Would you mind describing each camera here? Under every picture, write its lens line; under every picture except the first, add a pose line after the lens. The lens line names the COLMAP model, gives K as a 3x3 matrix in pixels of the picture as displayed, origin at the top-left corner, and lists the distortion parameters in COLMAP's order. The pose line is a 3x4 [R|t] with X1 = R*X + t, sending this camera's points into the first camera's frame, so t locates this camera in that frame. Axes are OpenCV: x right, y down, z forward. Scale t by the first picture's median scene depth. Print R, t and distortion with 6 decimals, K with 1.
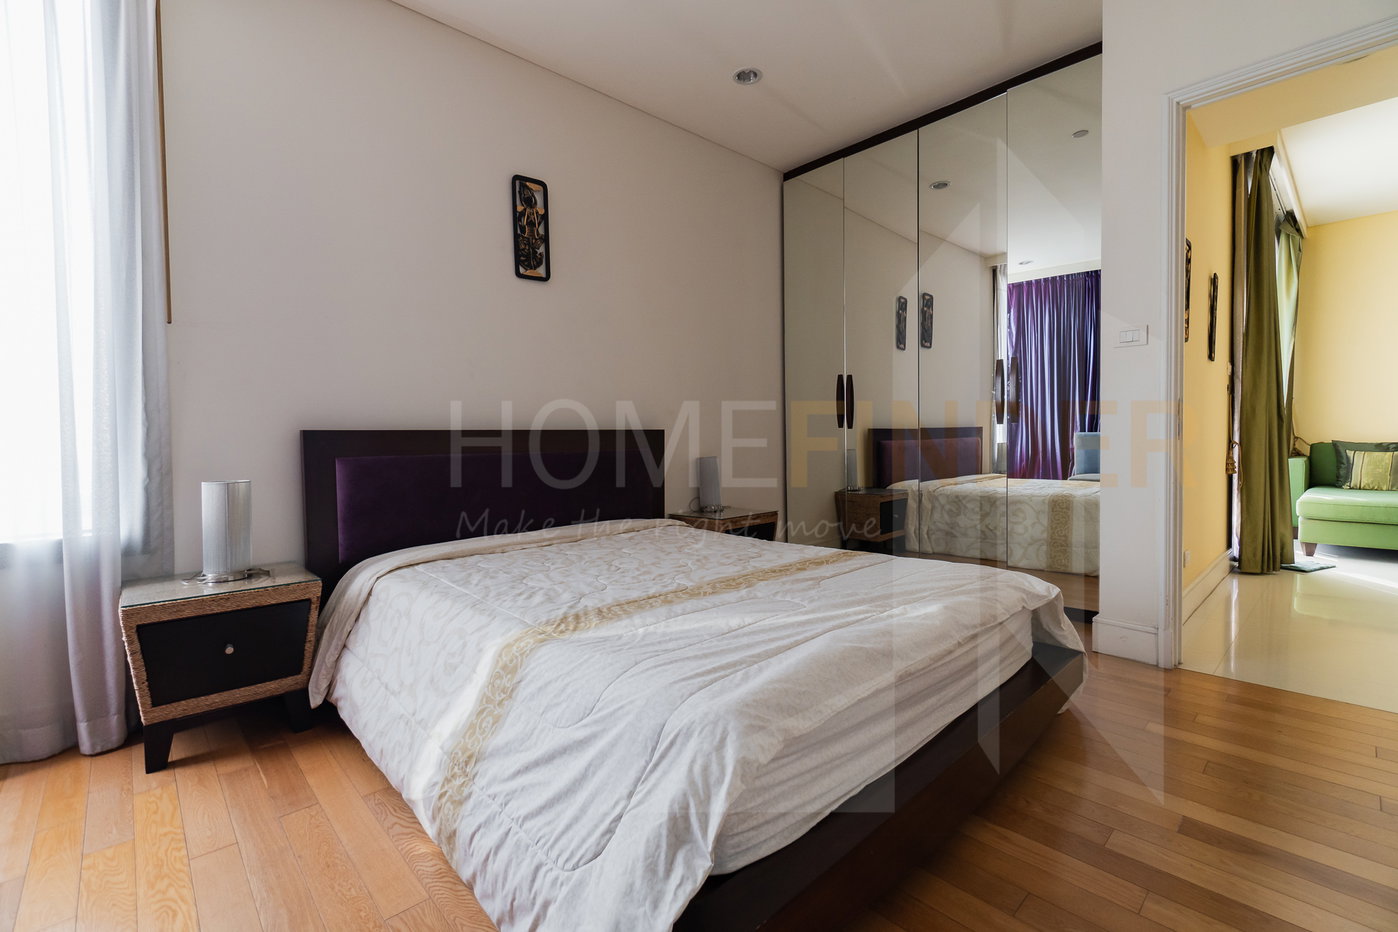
lens RADIAL K [[620.4, 0, 689.3], [0, 620.4, 463.3], [0, 0, 1]] dist [-0.034717, 0.016849]
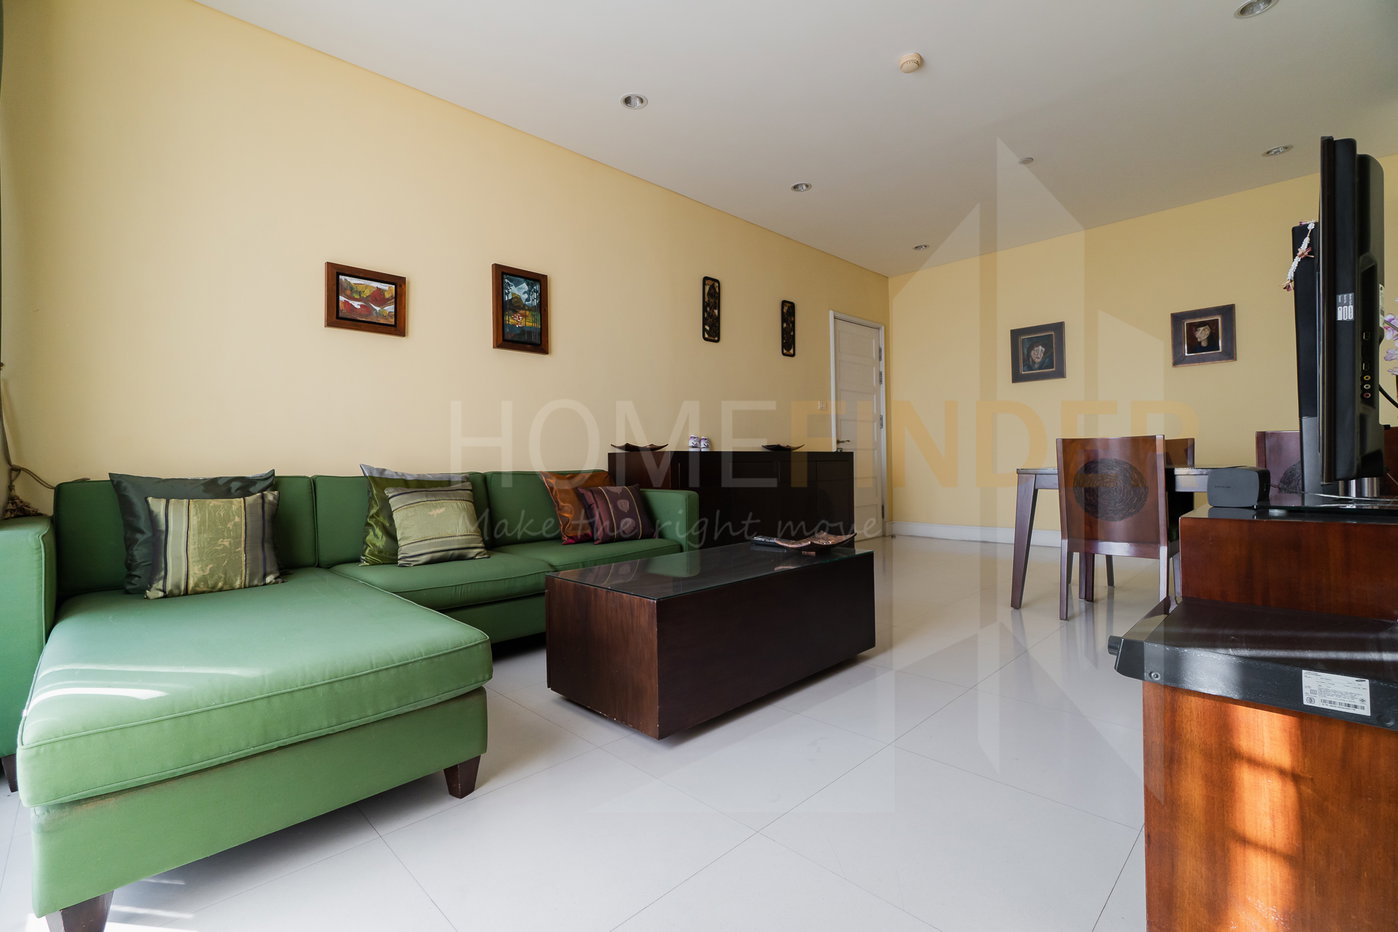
lens RADIAL K [[616.3, 0, 717.3], [0, 616.3, 462.4], [0, 0, 1]] dist [0.003114, -0.000002]
pose [[-0.051872, 0.010347, 0.998600, 0.651598], [0.055840, 0.998412, -0.007444, -0.021147], [-0.997091, 0.055375, -0.052367, 0.646778]]
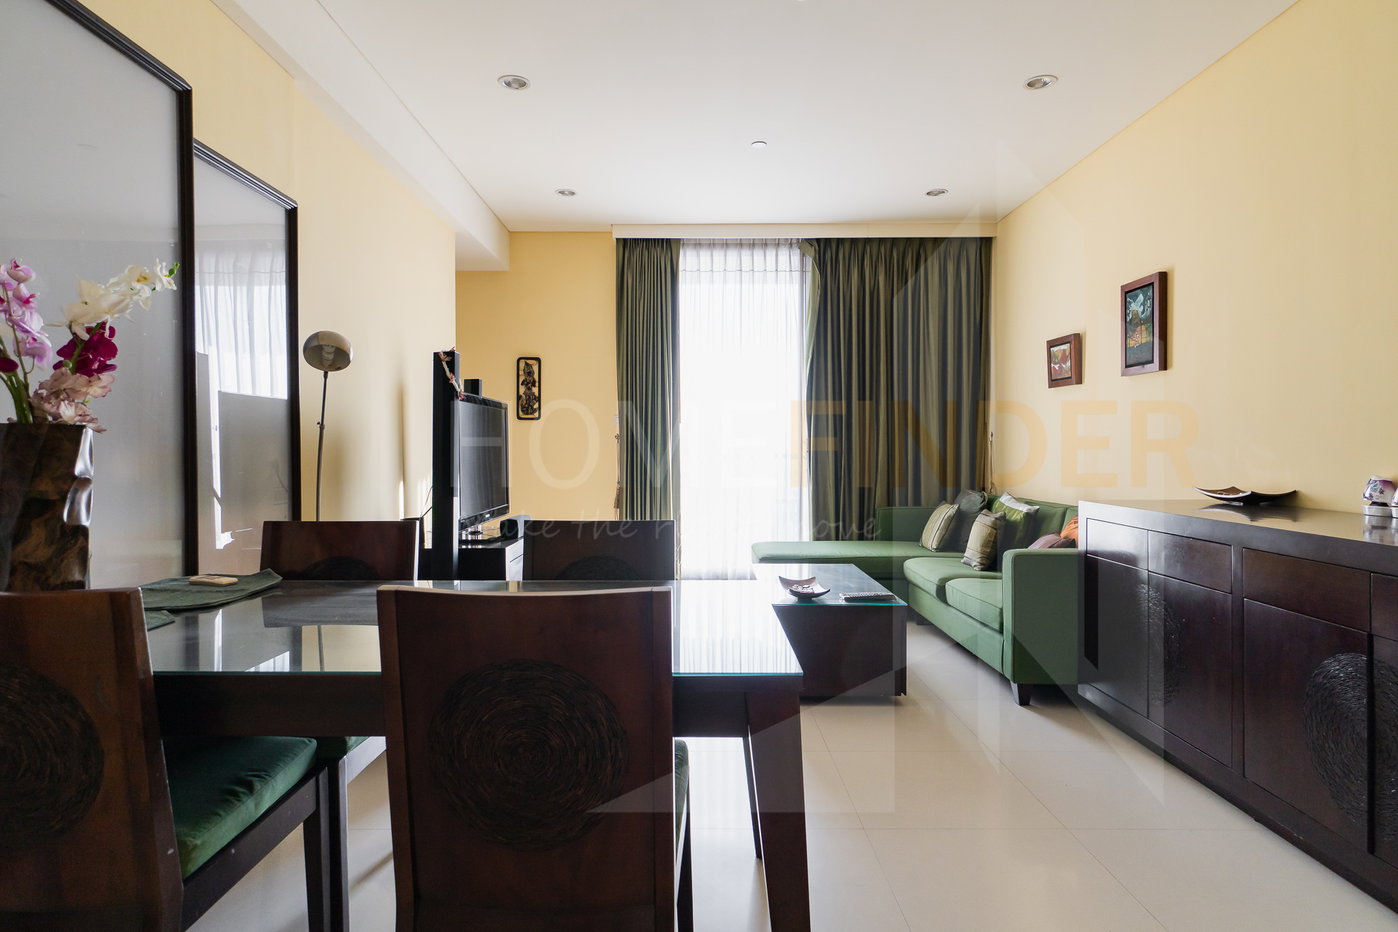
lens RADIAL K [[800.1, 0, 699.0], [0, 800.1, 466.0], [0, 0, 1]] dist [-0.005777, -0.001249]
pose [[0.738762, 0.021487, -0.673624, 1.561938], [-0.028835, 0.999584, 0.000262, -0.060302], [0.673349, 0.019231, 0.739075, -0.043267]]
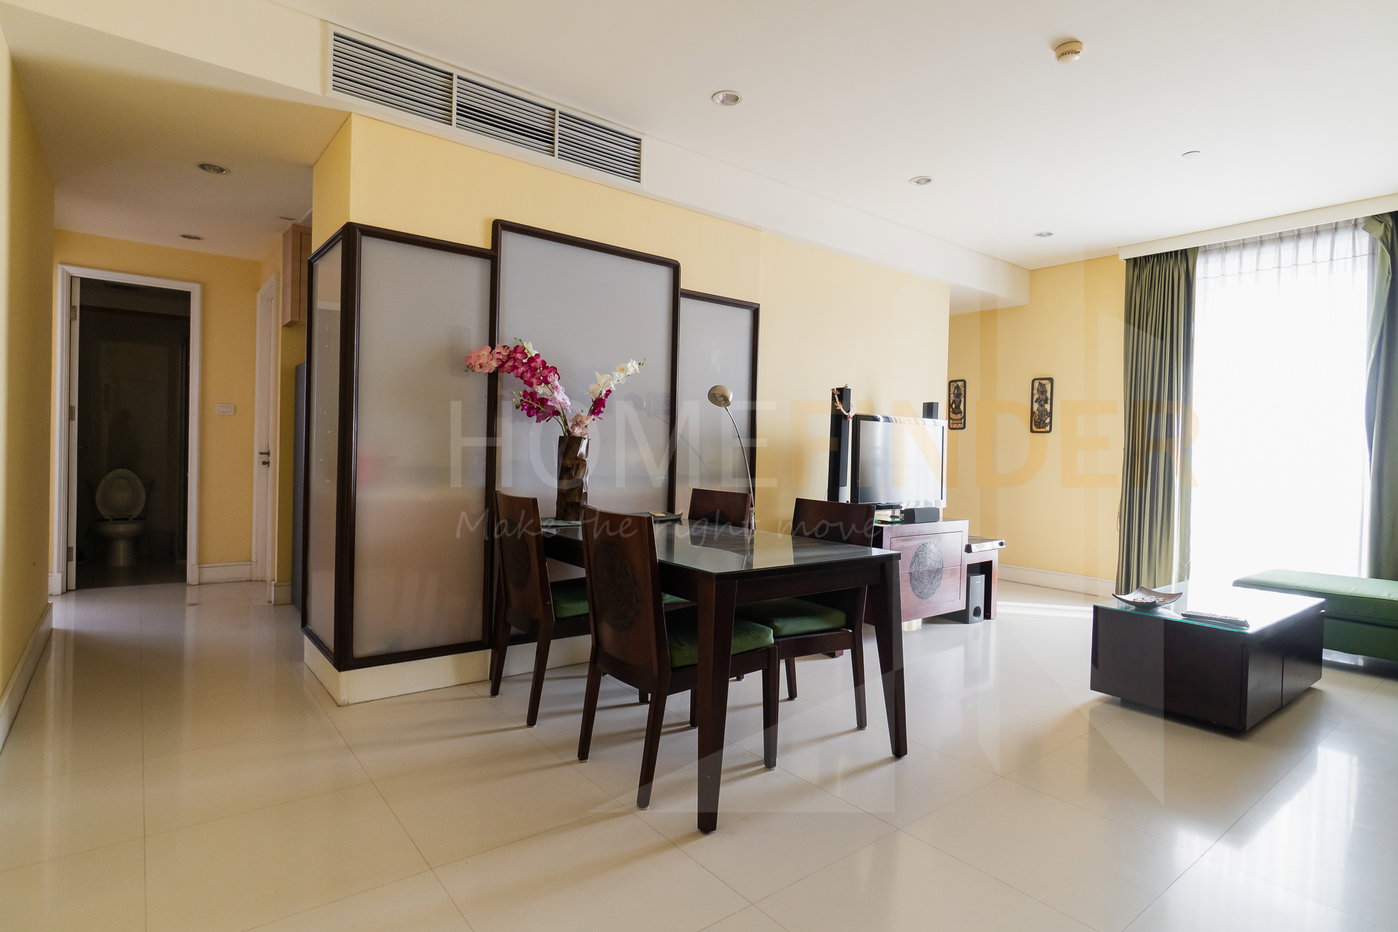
lens RADIAL K [[717.7, 0, 696.1], [0, 717.7, 461.9], [0, 0, 1]] dist [0.001403, 0.000599]
pose [[-0.076452, 0.022129, -0.996828, 1.841011], [-0.060191, 0.997828, 0.026768, -0.070601], [0.995255, 0.062047, -0.074954, 0.191346]]
